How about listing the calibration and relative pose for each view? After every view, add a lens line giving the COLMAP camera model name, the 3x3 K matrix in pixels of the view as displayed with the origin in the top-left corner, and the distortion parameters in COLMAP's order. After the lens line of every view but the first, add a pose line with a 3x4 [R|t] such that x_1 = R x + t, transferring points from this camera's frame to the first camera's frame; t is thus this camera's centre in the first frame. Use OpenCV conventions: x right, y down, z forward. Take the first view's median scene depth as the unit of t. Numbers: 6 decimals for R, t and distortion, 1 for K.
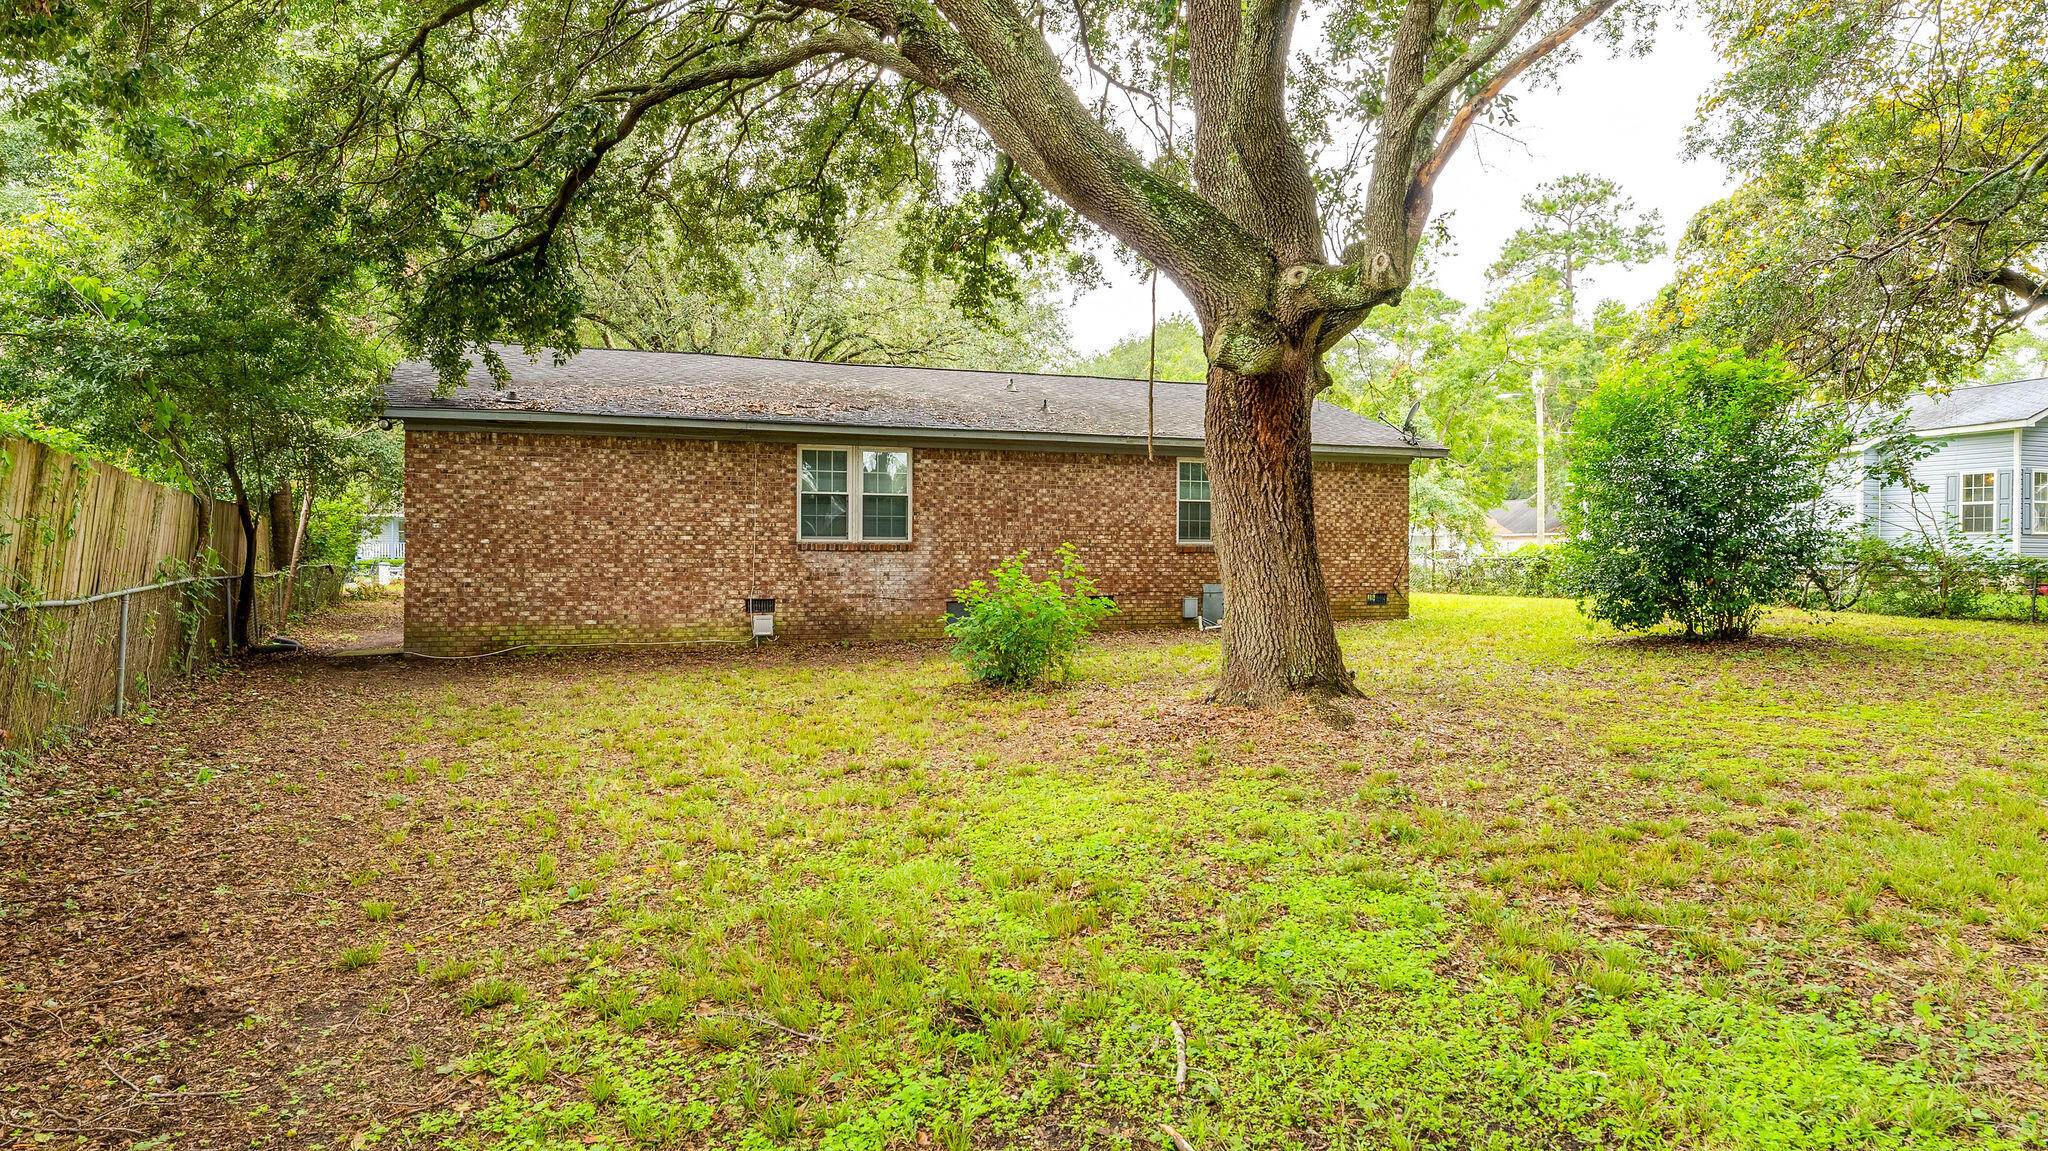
lens RADIAL K [[984.5, 0, 1007.6], [0, 984.5, 568.2], [0, 0, 1]] dist [-0.000351, 0.000838]
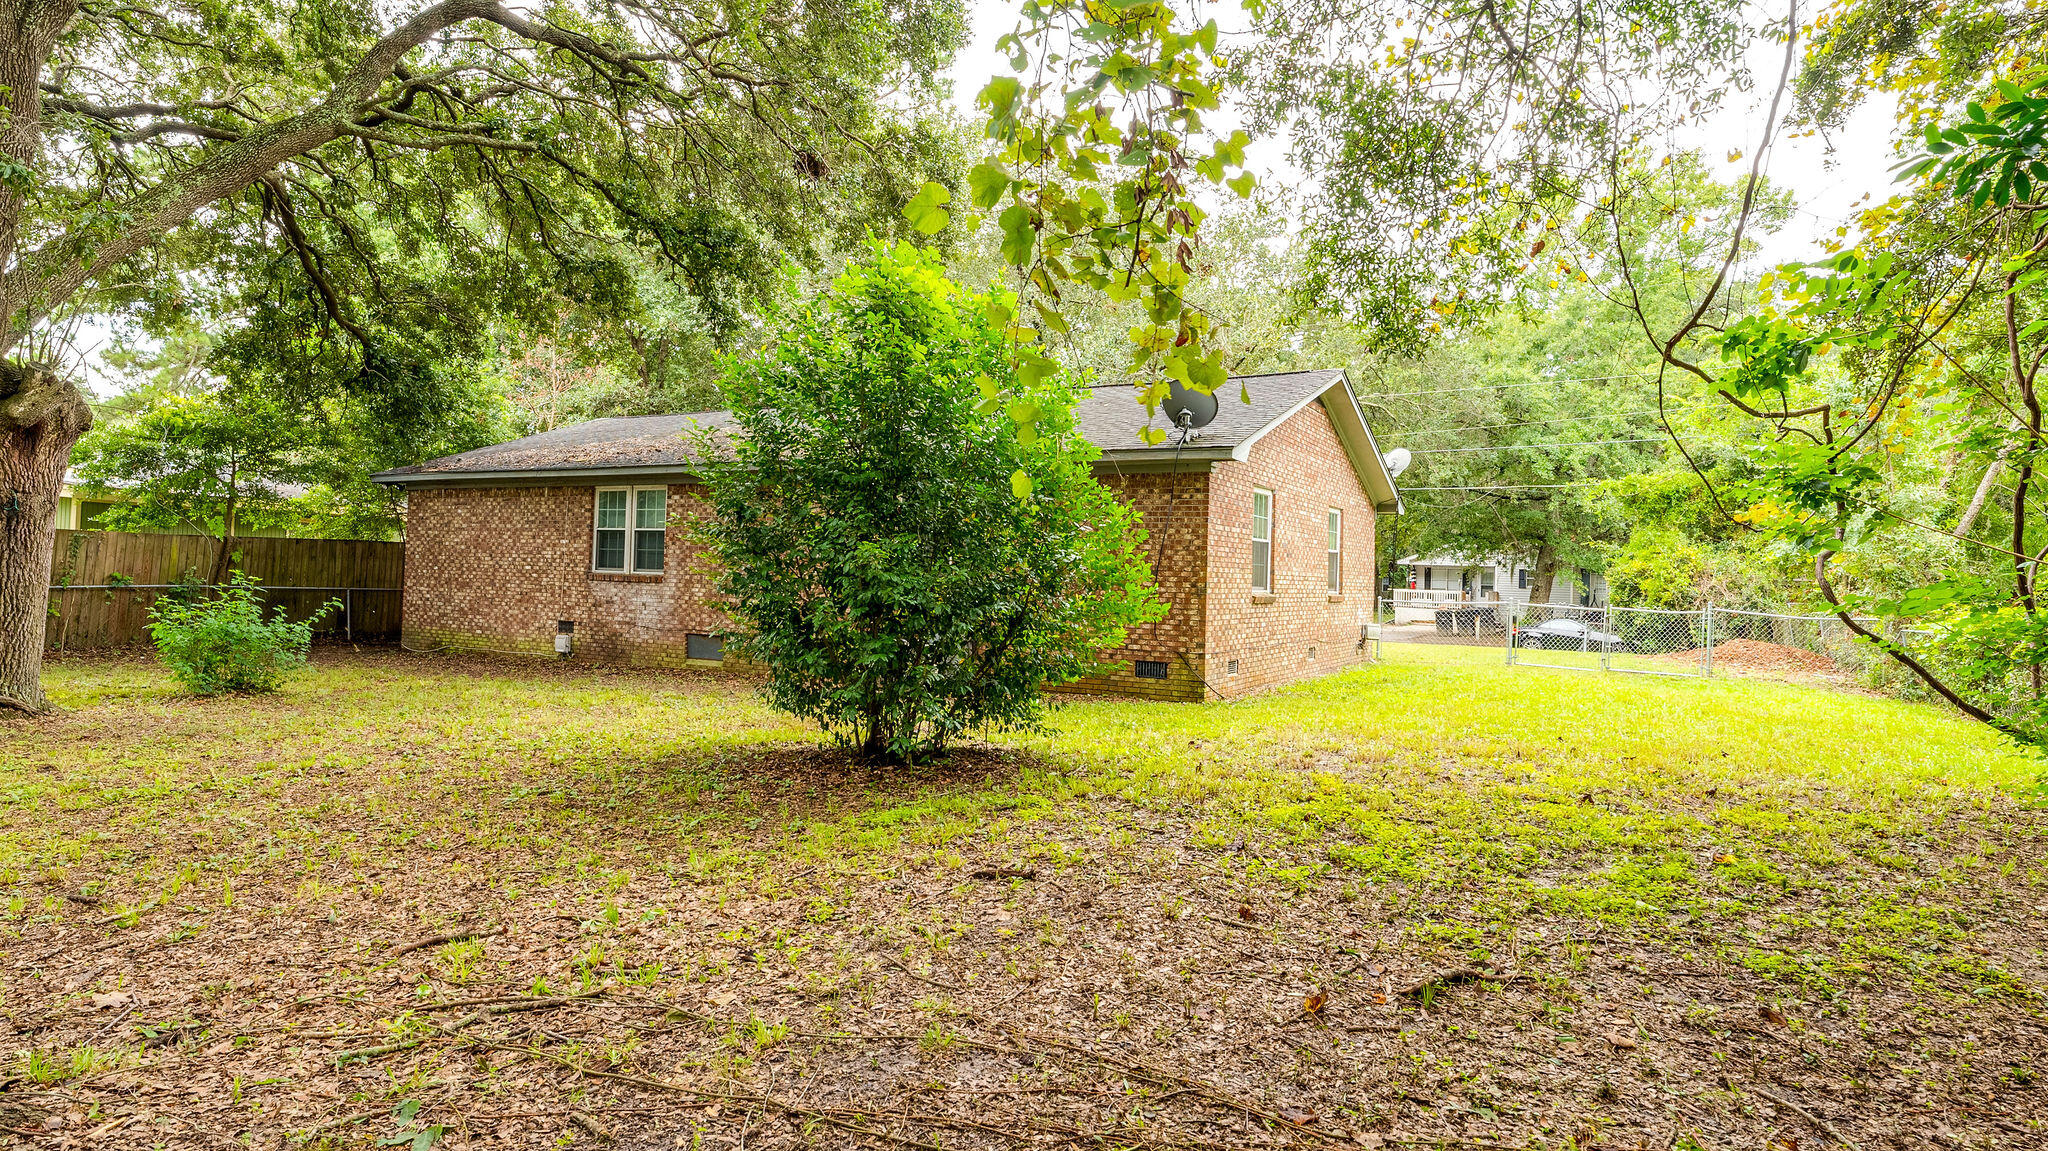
lens RADIAL K [[984.5, 0, 1033.7], [0, 984.5, 582.1], [0, 0, 1]] dist [-0.000351, 0.000838]
pose [[0.726463, 0.020463, -0.686900, 0.910510], [-0.038534, 0.999197, -0.010987, -0.022051], [0.686124, 0.034451, 0.726669, 0.508863]]
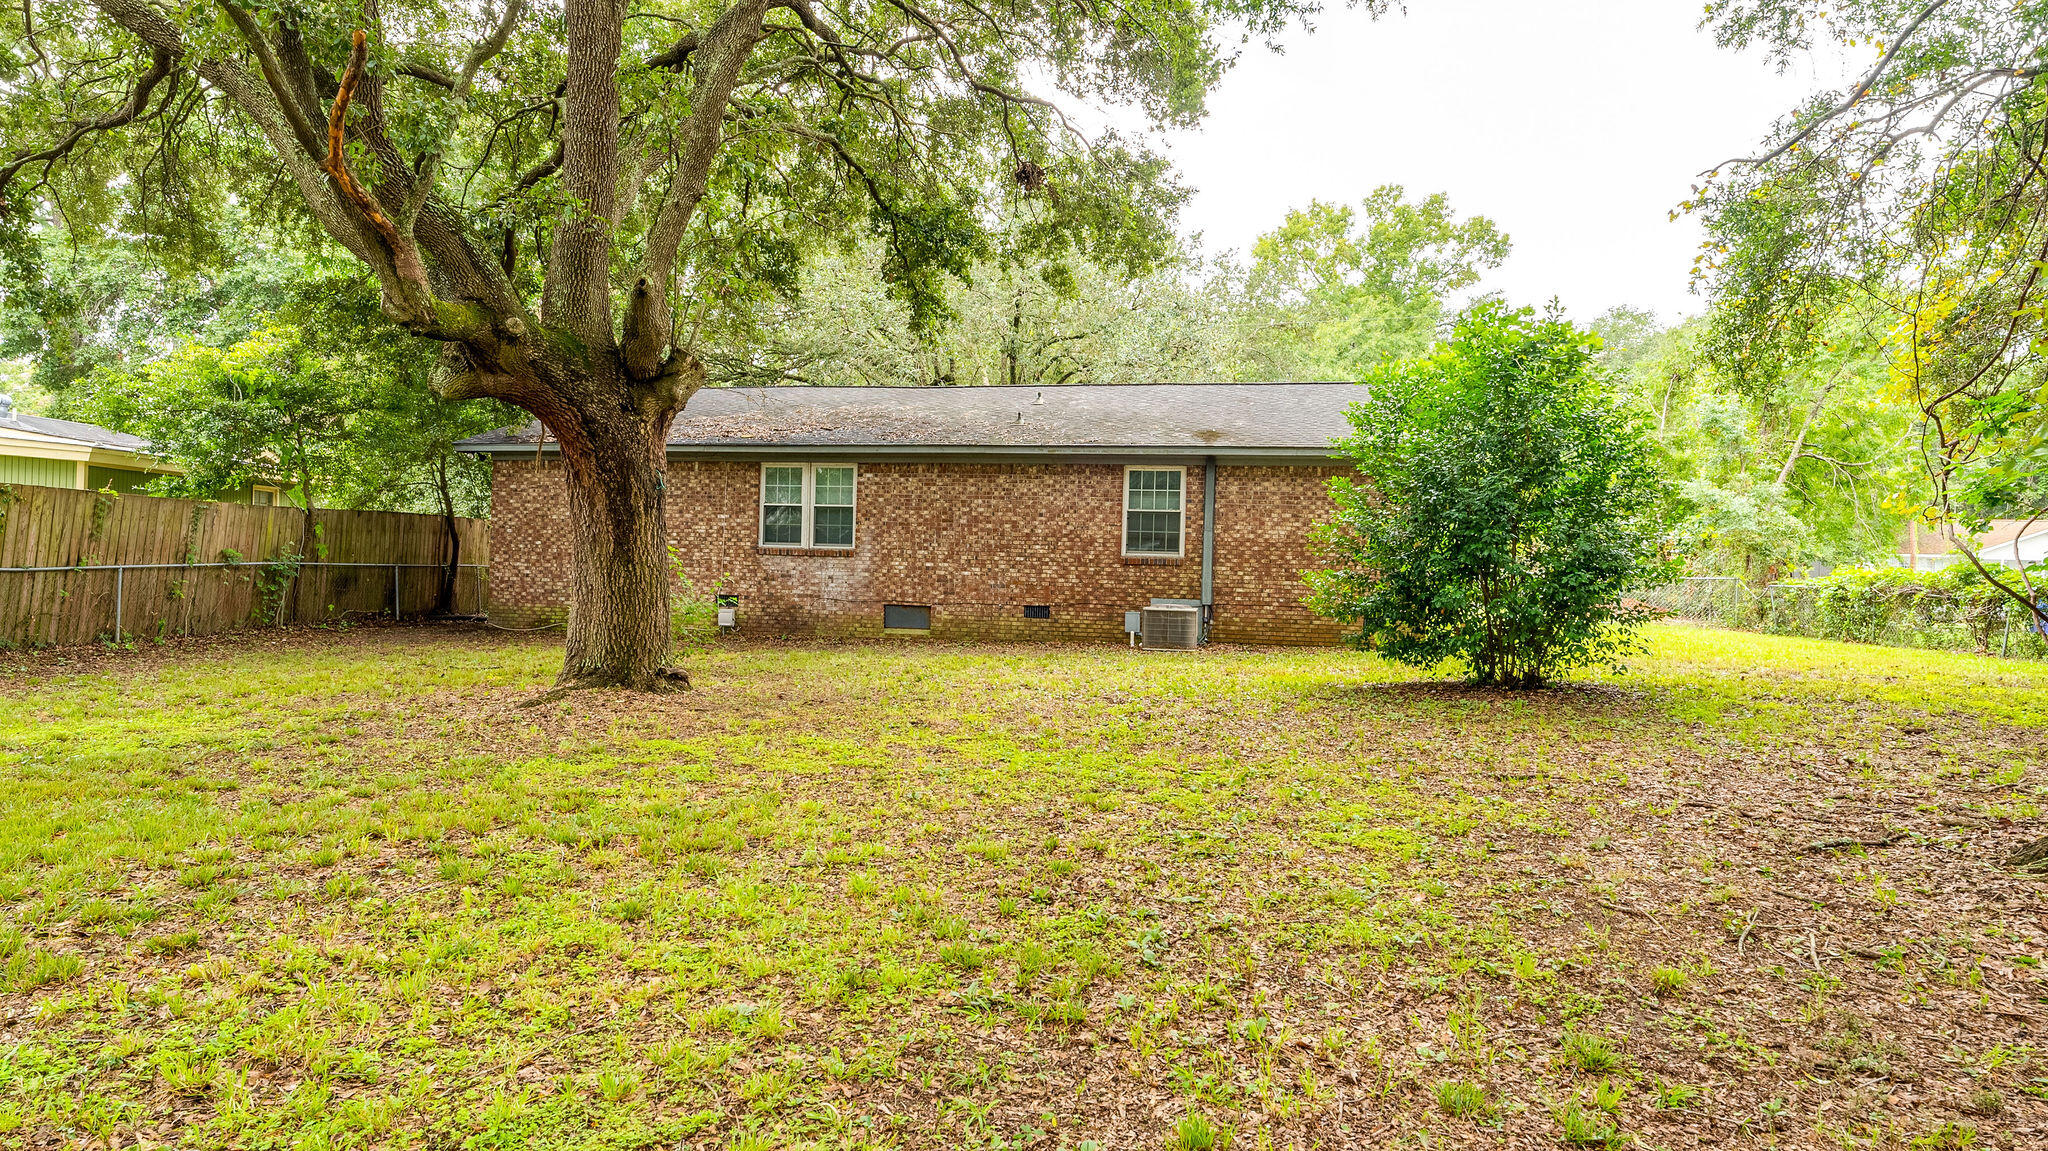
lens RADIAL K [[984.5, 0, 1019.8], [0, 984.5, 575.6], [0, 0, 1]] dist [-0.000351, 0.000838]
pose [[0.890040, 0.026257, -0.455125, 0.568696], [-0.029712, 0.999558, -0.000438, -0.001715], [0.454912, 0.013912, 0.890427, 0.106479]]
